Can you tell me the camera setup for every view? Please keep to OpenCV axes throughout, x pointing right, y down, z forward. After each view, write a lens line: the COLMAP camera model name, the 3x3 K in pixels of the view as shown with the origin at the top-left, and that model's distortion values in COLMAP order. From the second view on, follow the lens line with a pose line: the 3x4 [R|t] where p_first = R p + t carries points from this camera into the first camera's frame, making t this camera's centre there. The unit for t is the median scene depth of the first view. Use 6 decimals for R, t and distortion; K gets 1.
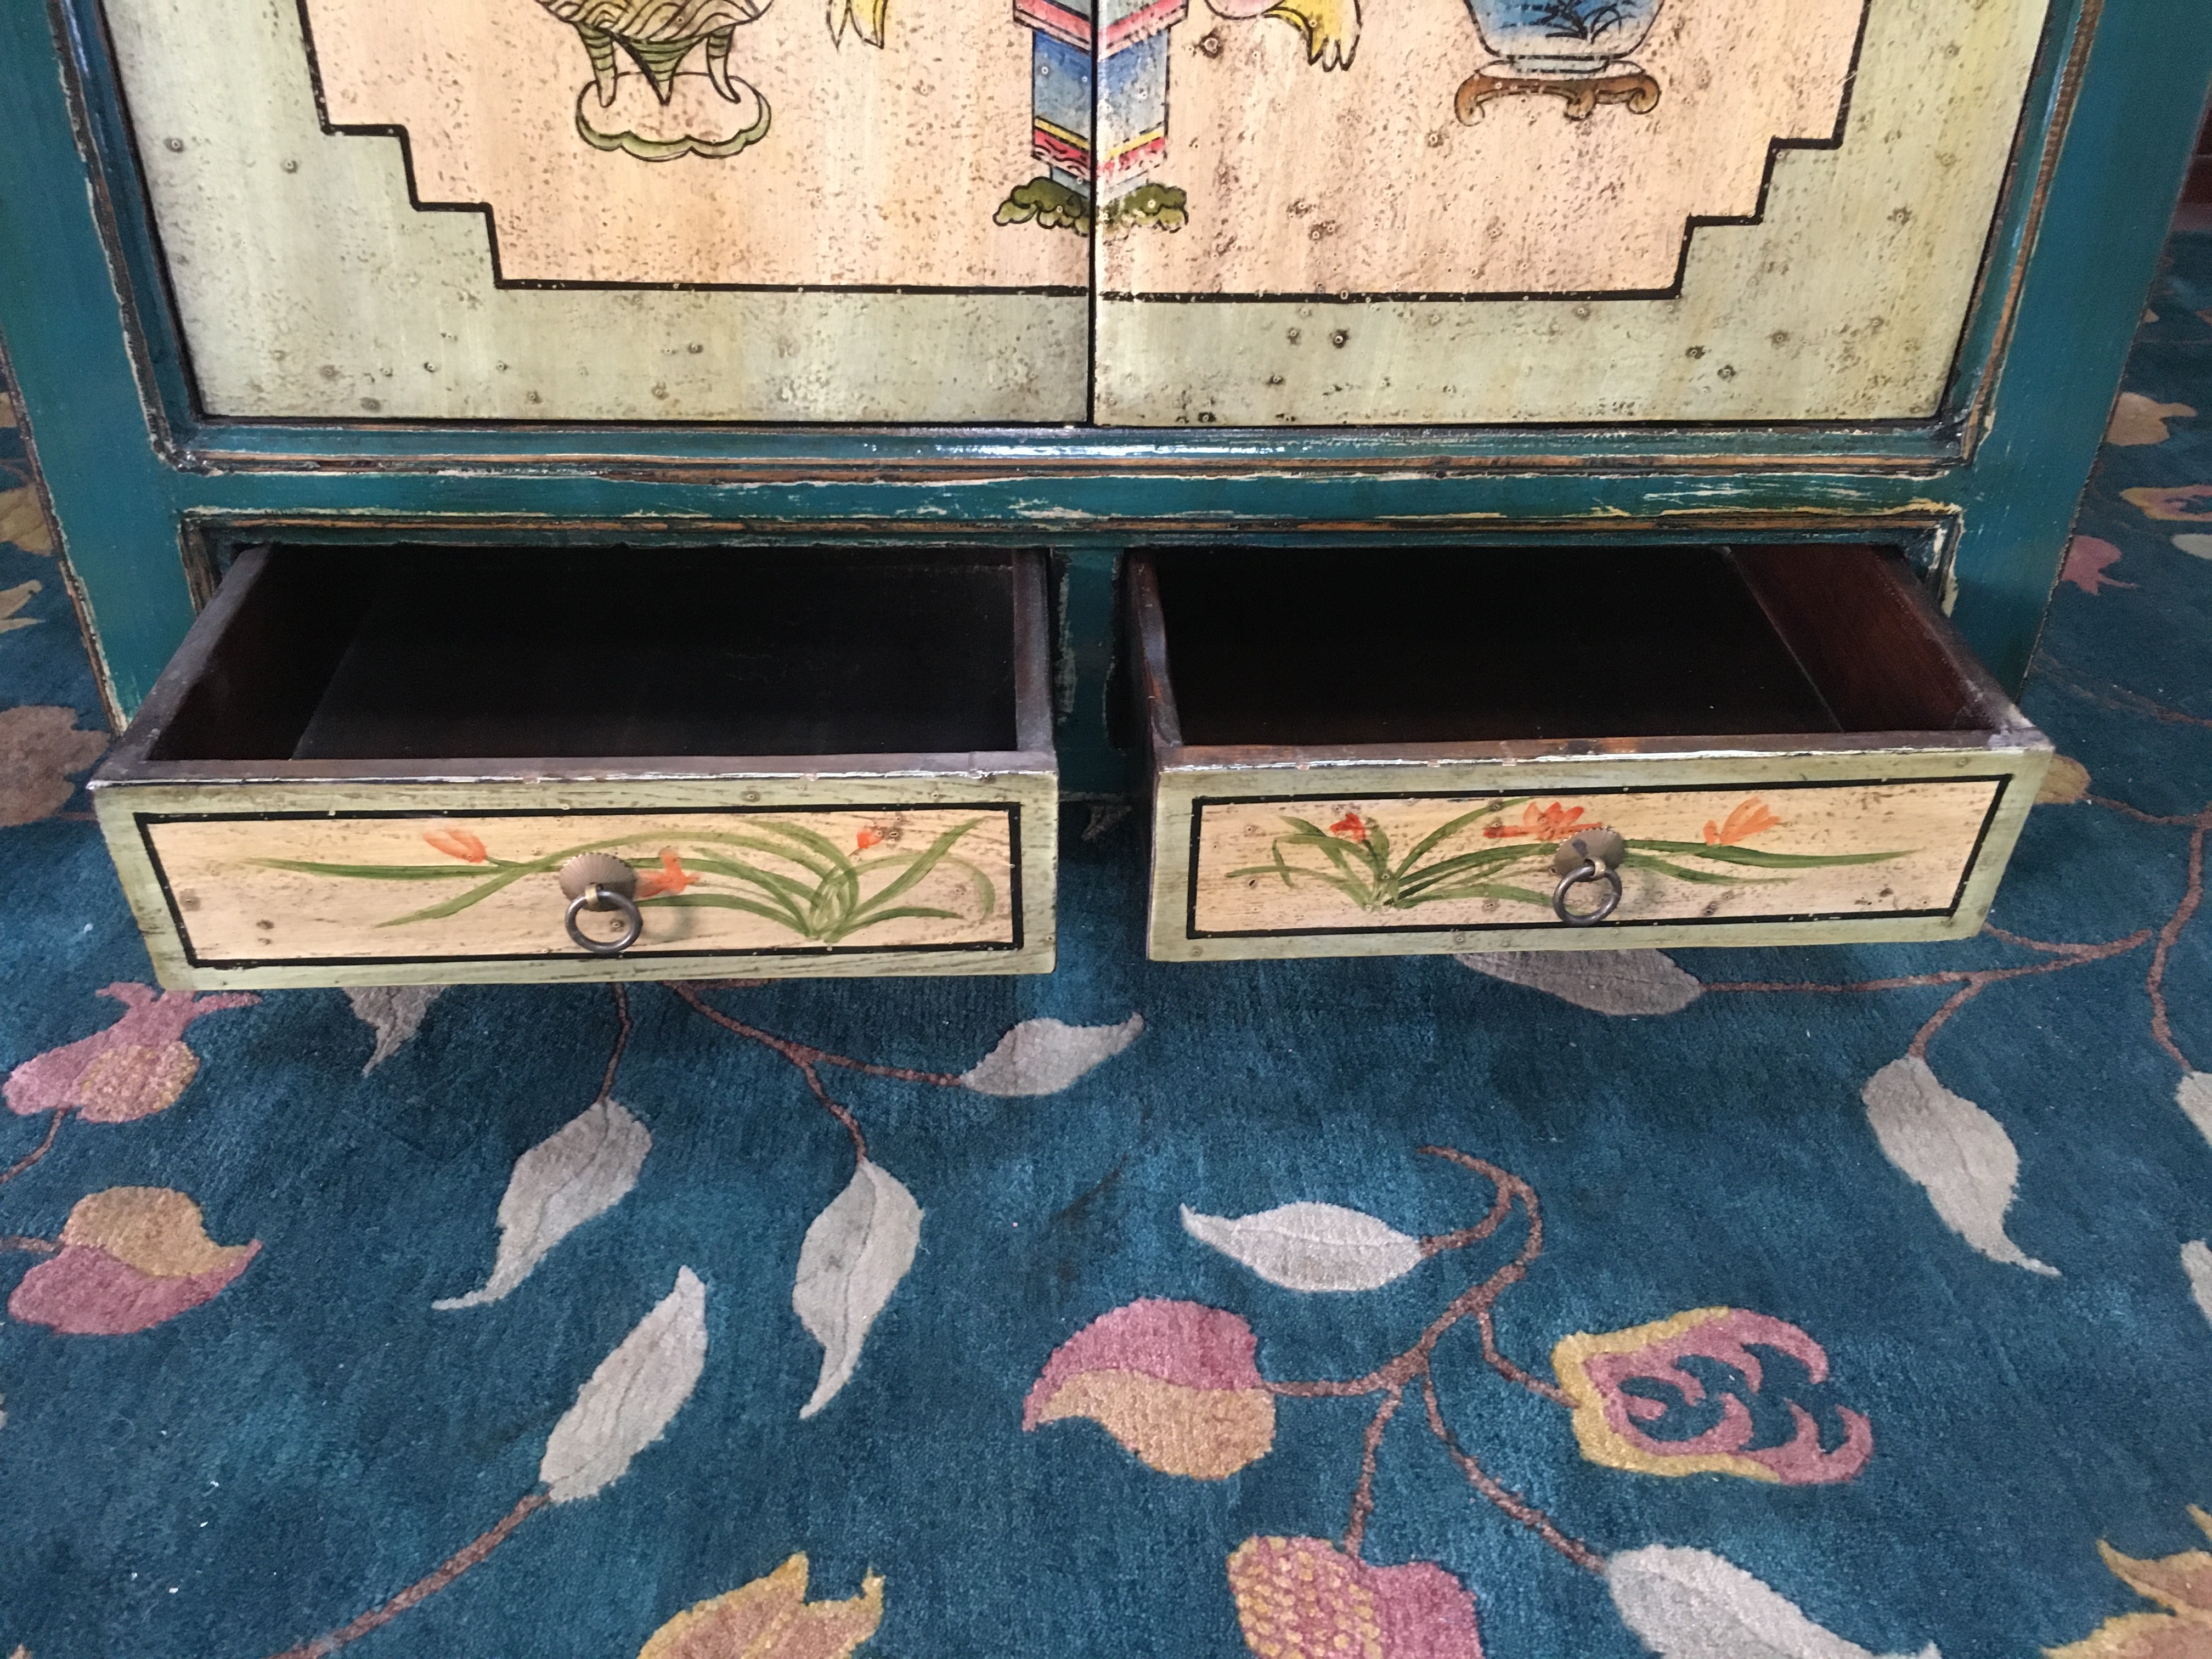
lens RADIAL K [[1875.5, 0, 1106.0], [0, 1875.5, 819.8], [0, 0, 1]] dist [0.085713, -0.119769]
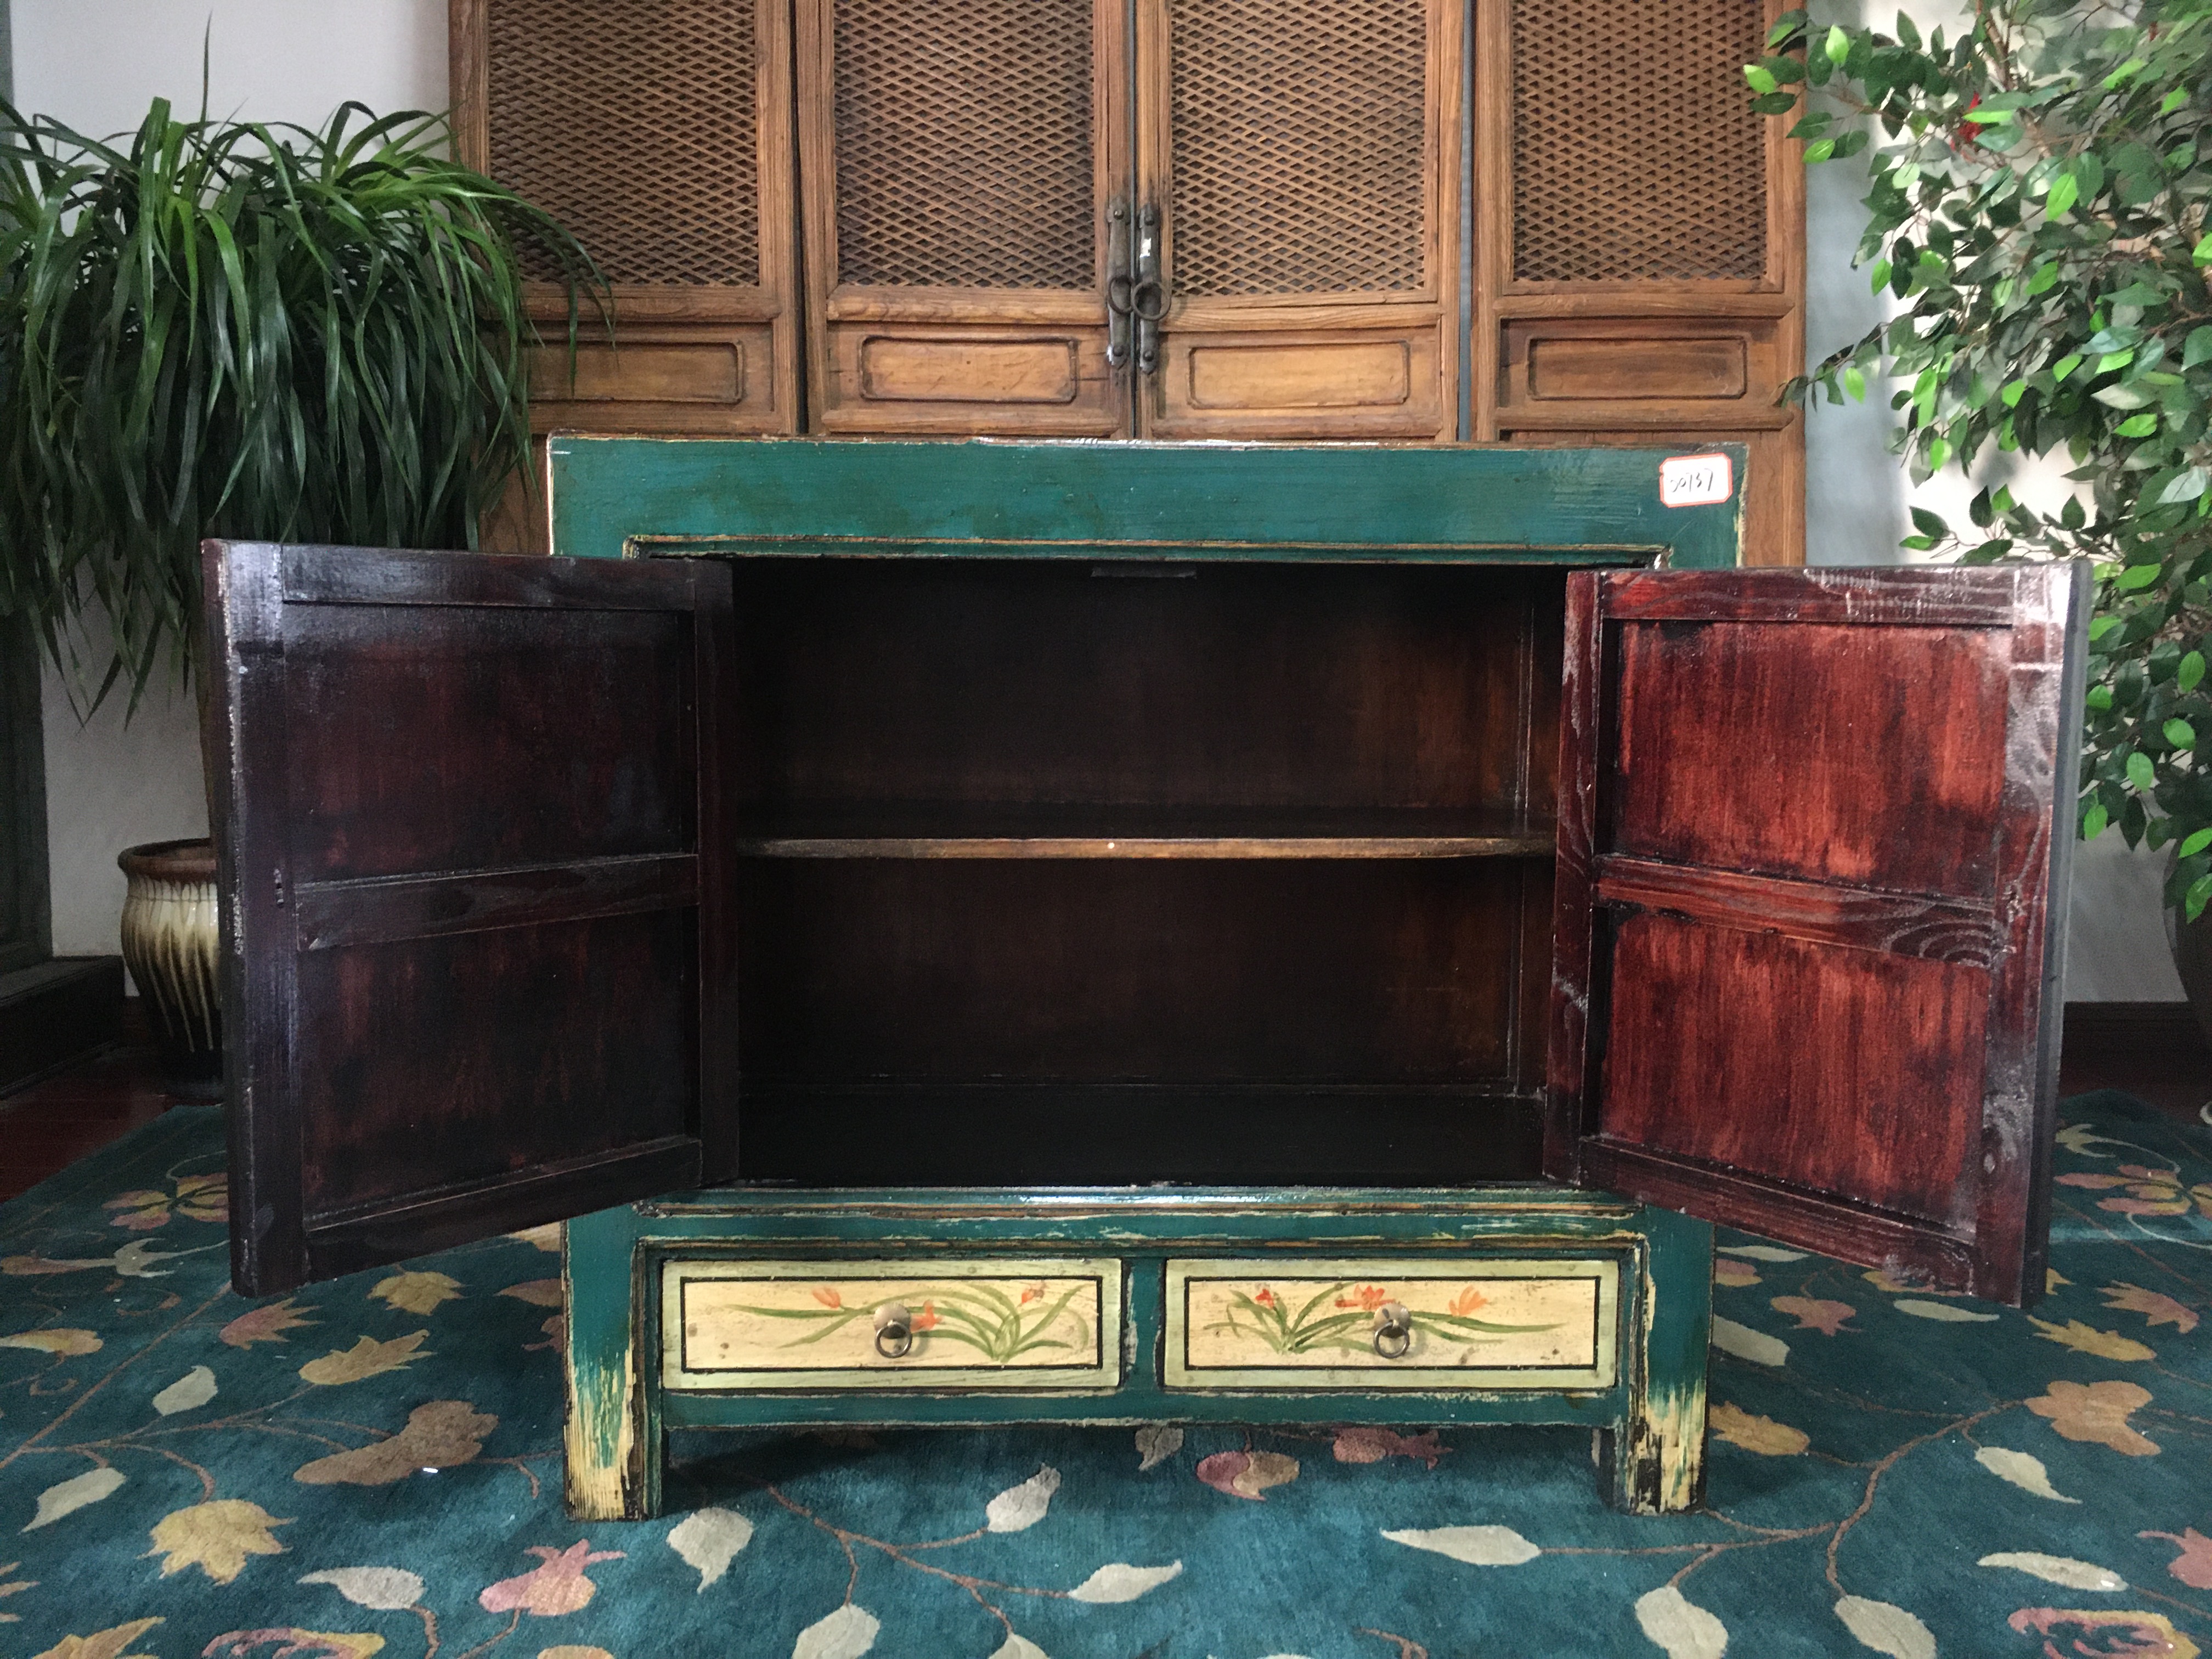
lens RADIAL K [[1875.5, 0, 1106.0], [0, 1875.5, 819.8], [0, 0, 1]] dist [0.085713, -0.119769]
pose [[0.999927, -0.007333, -0.009585, -0.026840], [0.002292, 0.895173, -0.445713, 0.285306], [0.011848, 0.445658, 0.895125, -0.780840]]
